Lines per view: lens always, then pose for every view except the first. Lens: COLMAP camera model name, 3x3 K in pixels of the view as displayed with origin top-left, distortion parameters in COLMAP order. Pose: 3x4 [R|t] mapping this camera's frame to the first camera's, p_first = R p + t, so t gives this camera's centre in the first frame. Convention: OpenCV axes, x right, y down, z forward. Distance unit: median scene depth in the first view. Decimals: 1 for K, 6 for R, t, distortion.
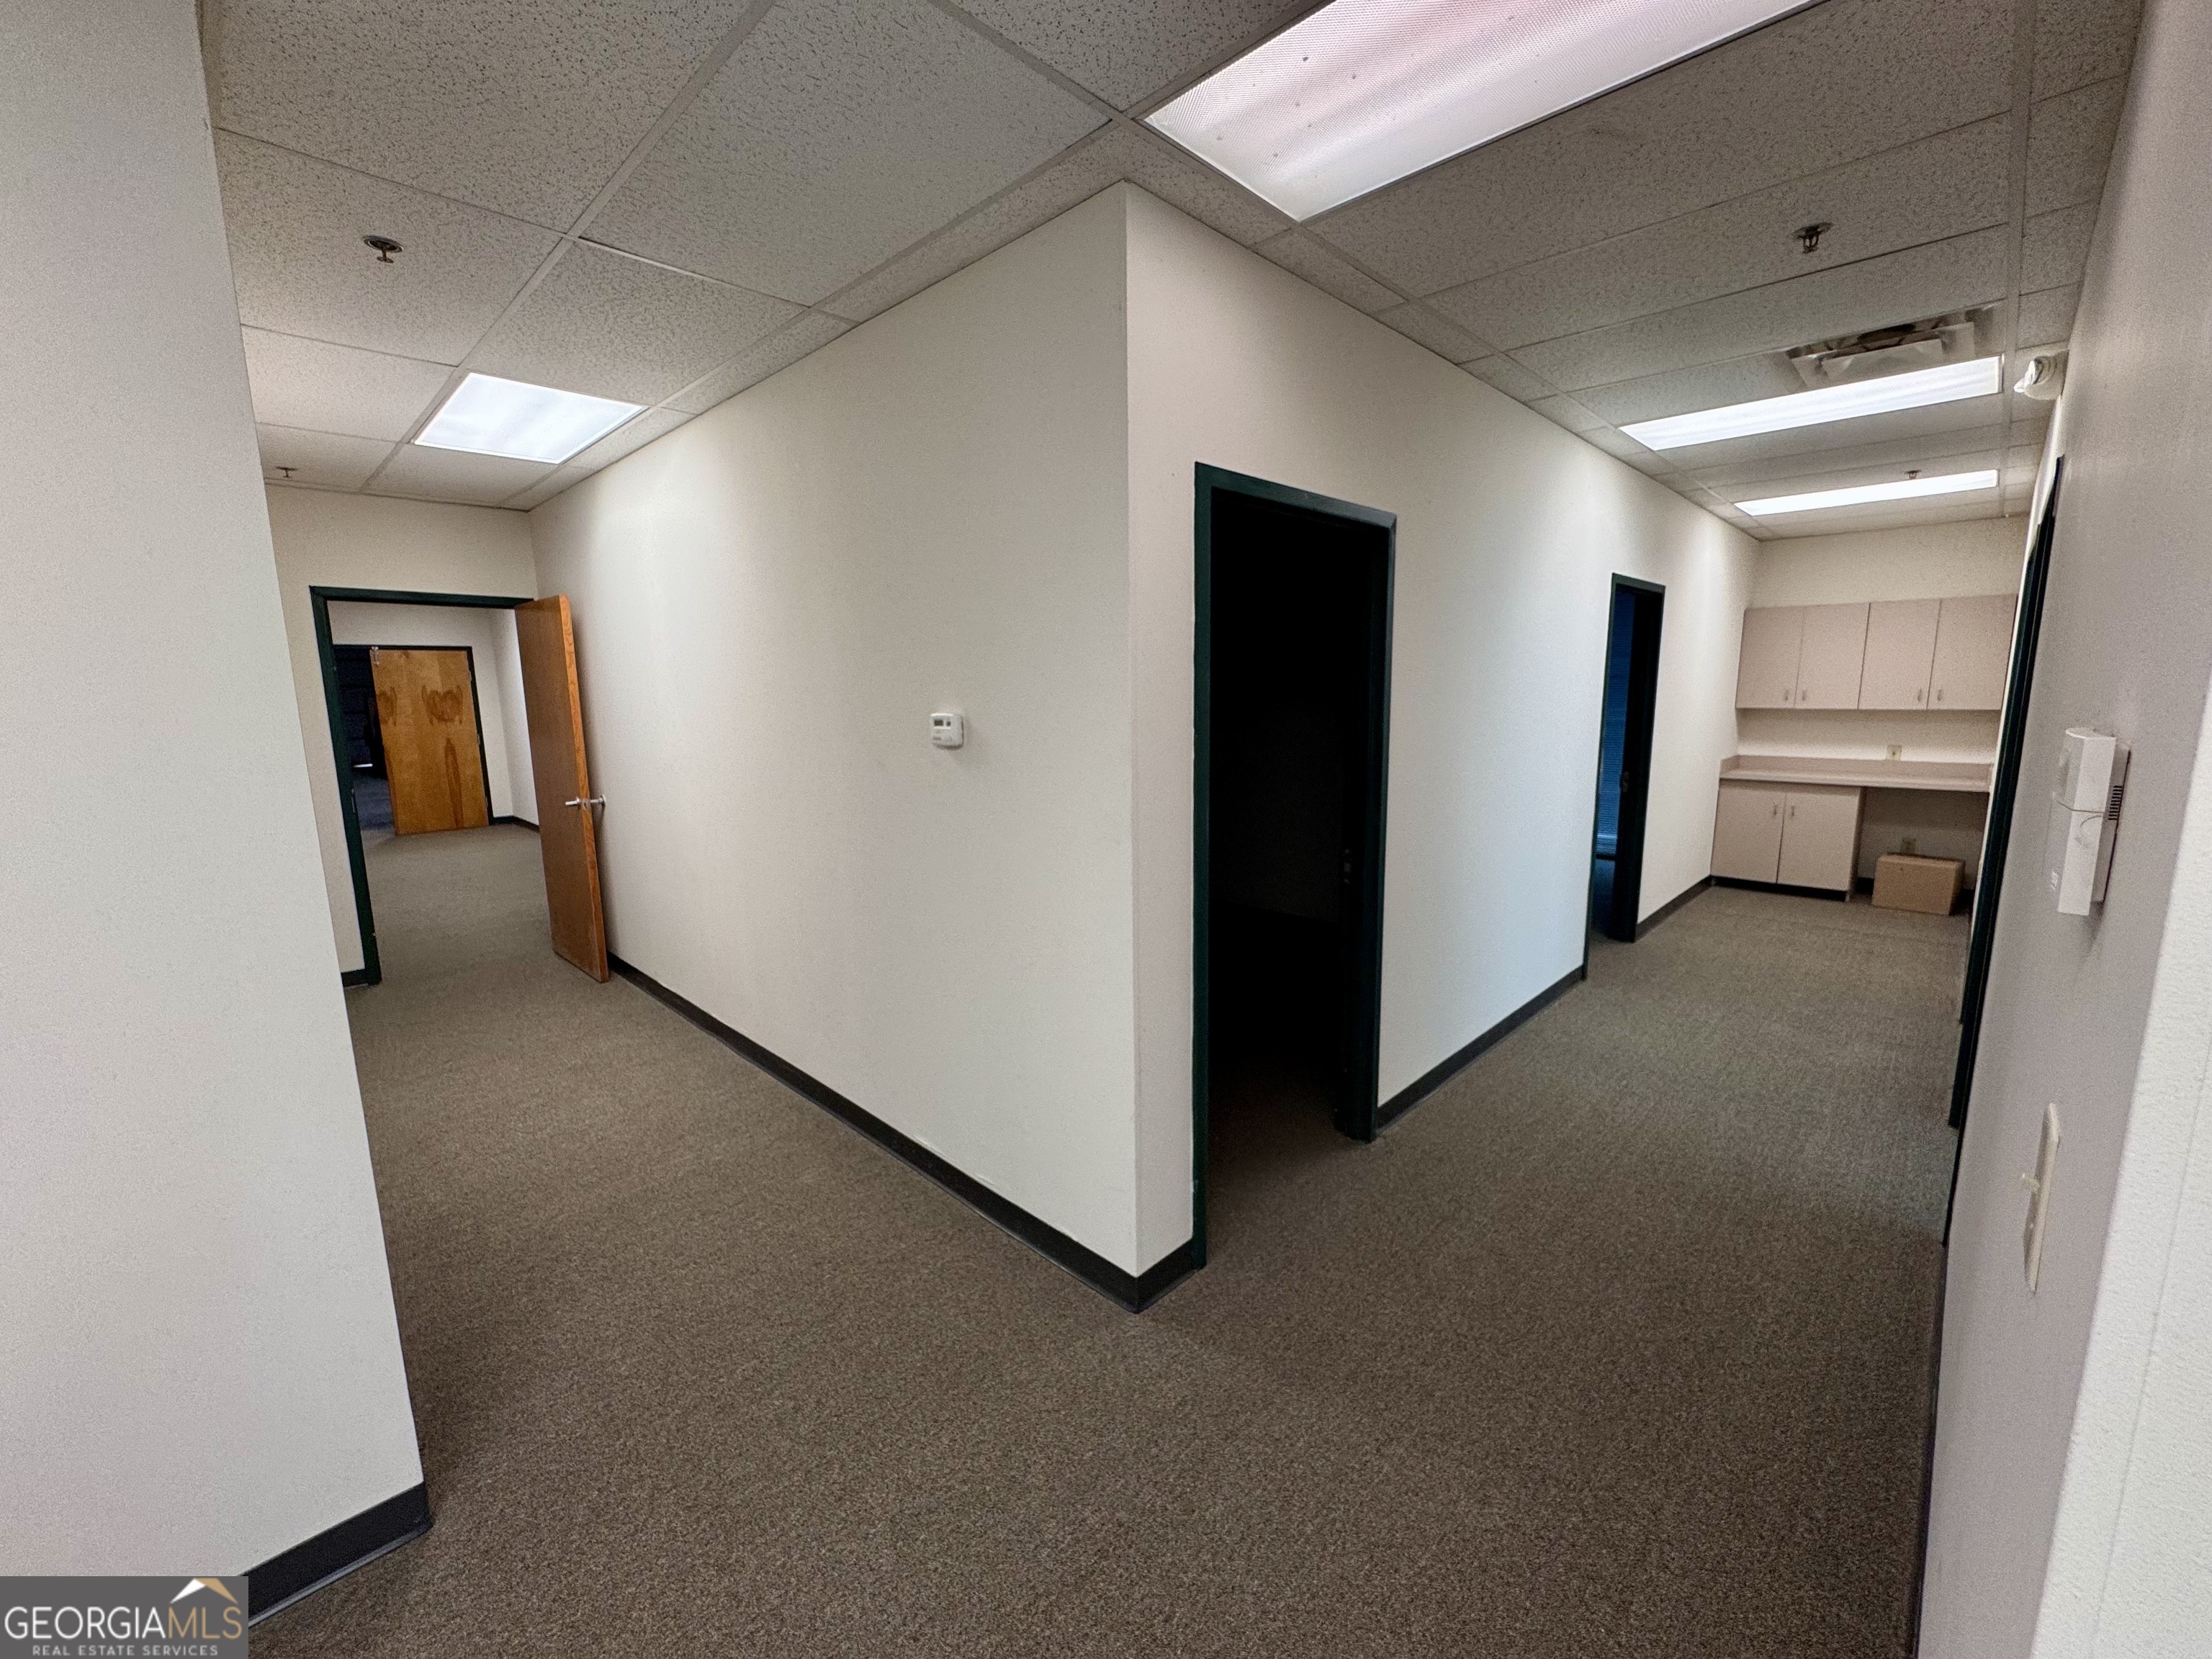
lens RADIAL K [[888.0, 0, 1098.4], [0, 888.0, 828.2], [0, 0, 1]] dist [0.002728, 0.000309]
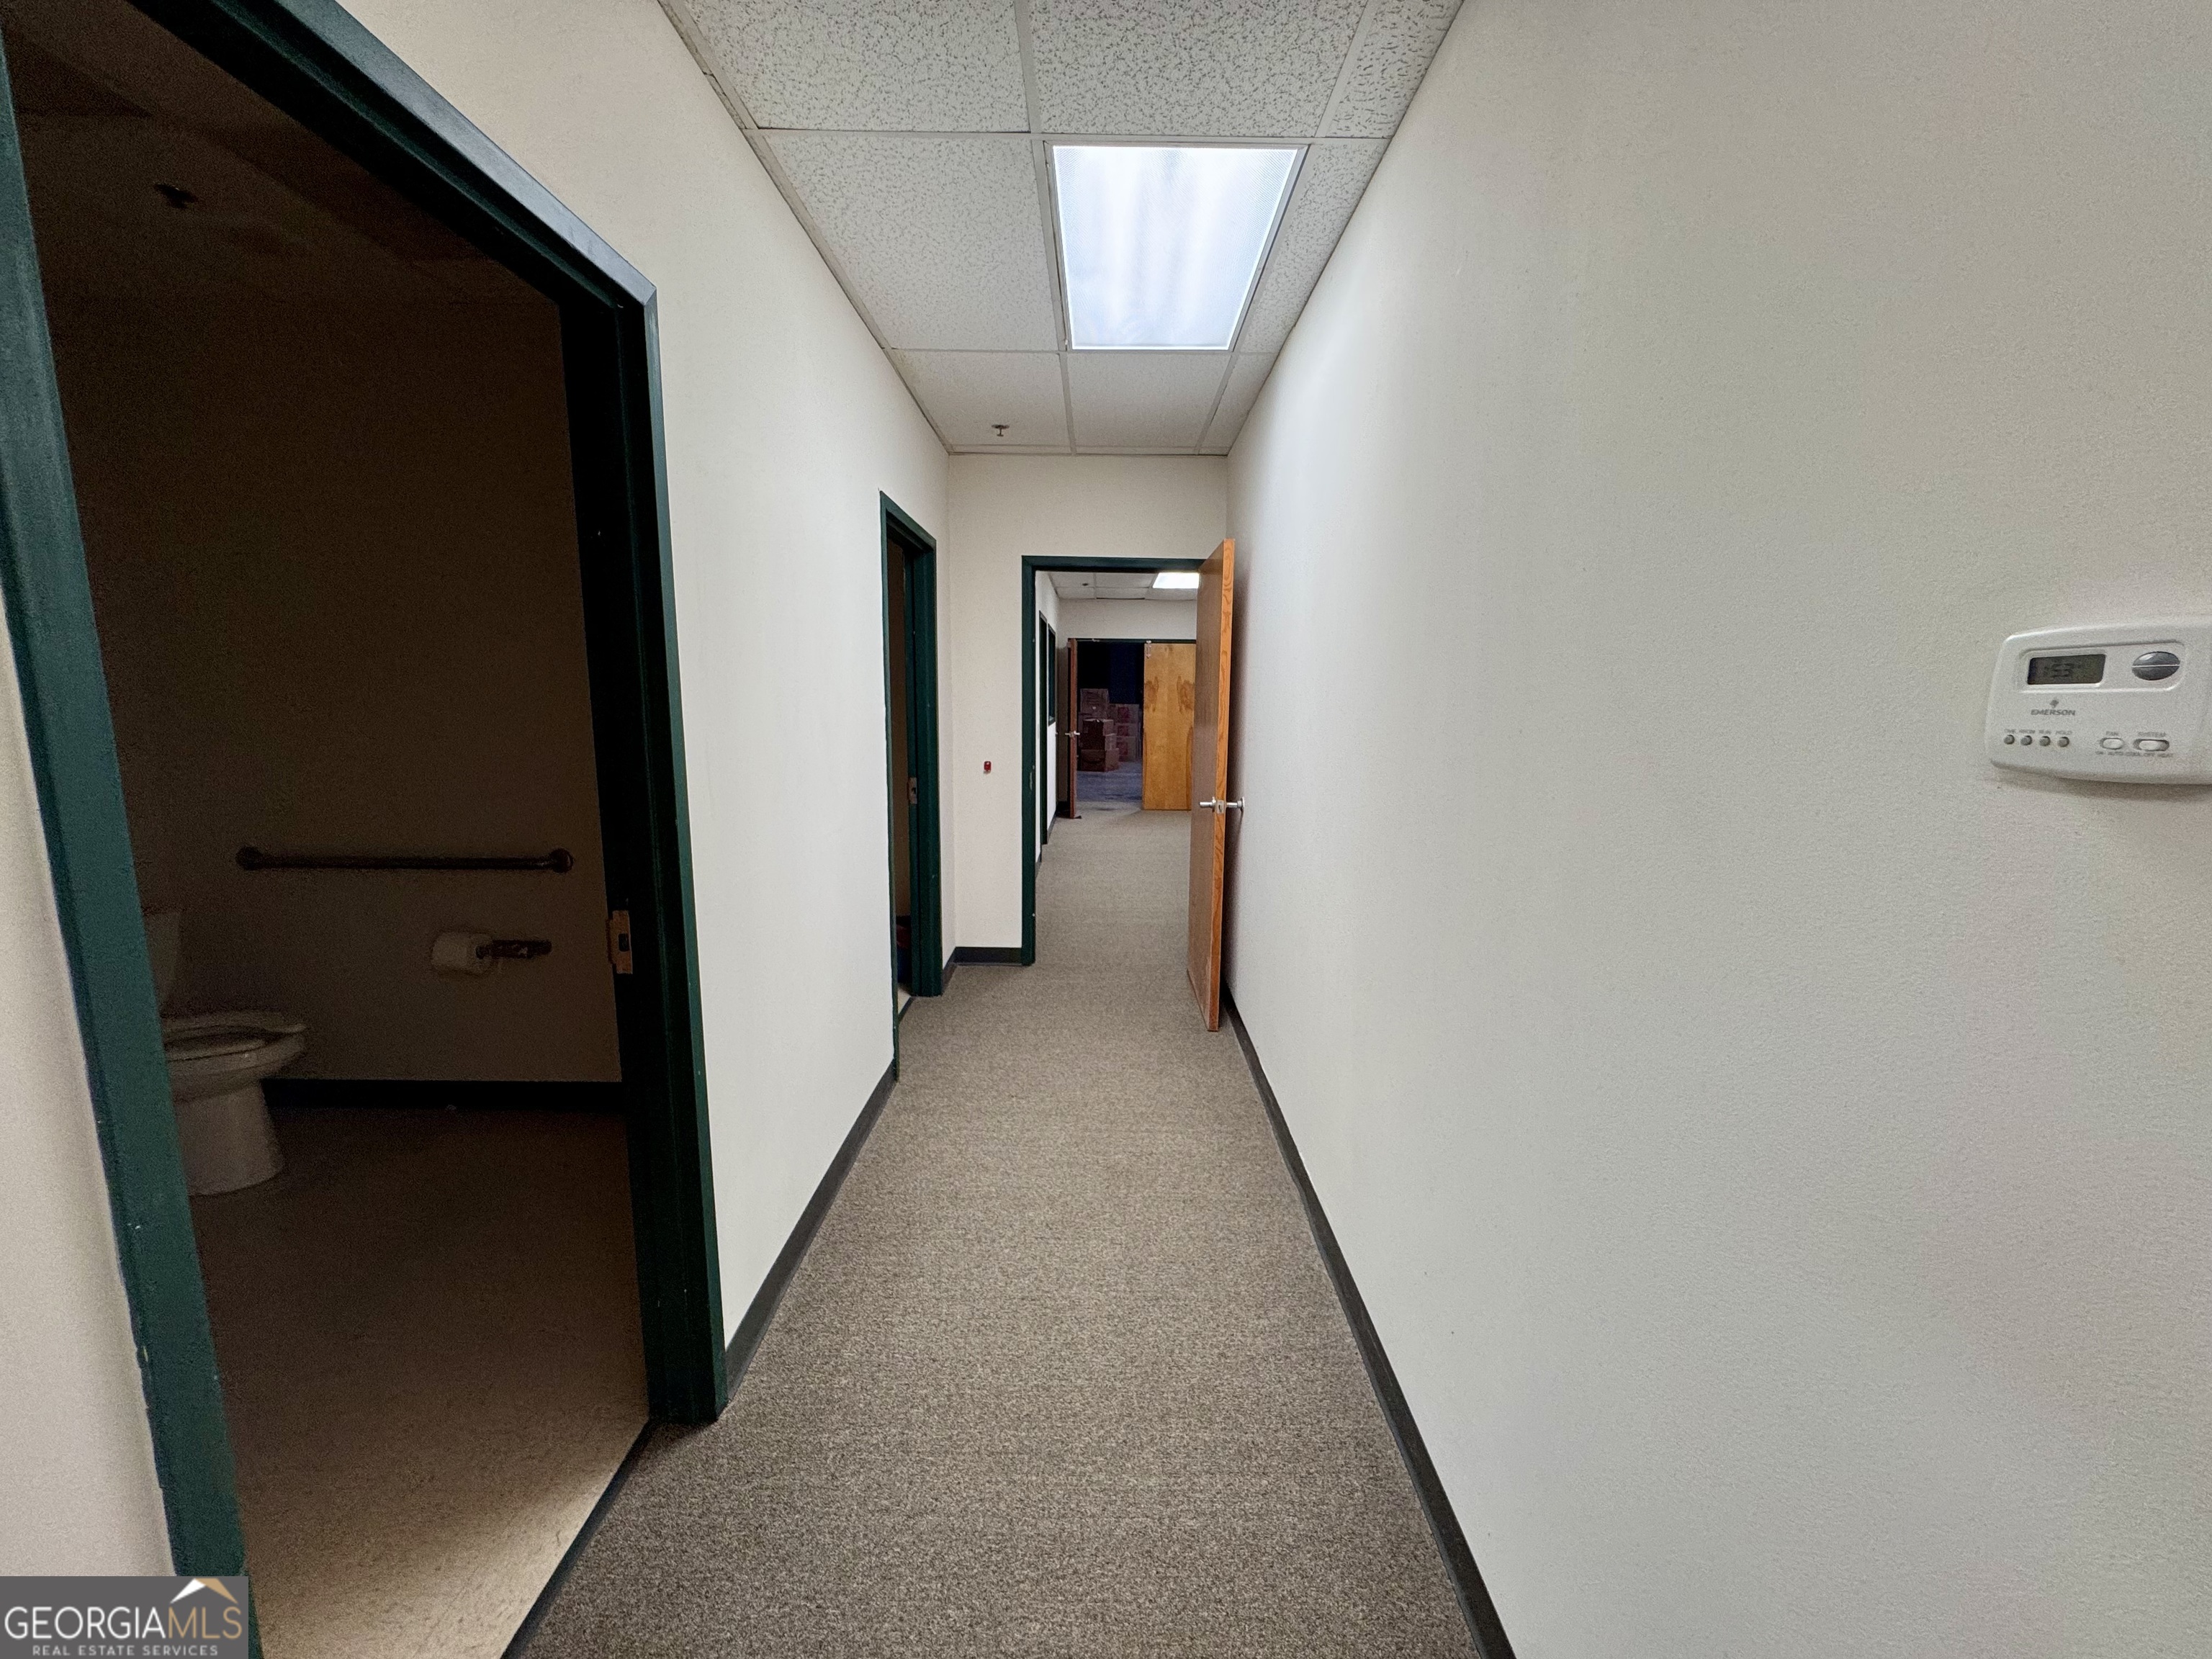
lens RADIAL K [[888.0, 0, 1098.4], [0, 888.0, 828.2], [0, 0, 1]] dist [0.002728, 0.000309]
pose [[0.704385, 0.127893, -0.698202, -0.125138], [-0.132801, 0.990010, 0.047368, -0.039192], [0.697285, 0.059357, 0.714332, 0.451681]]
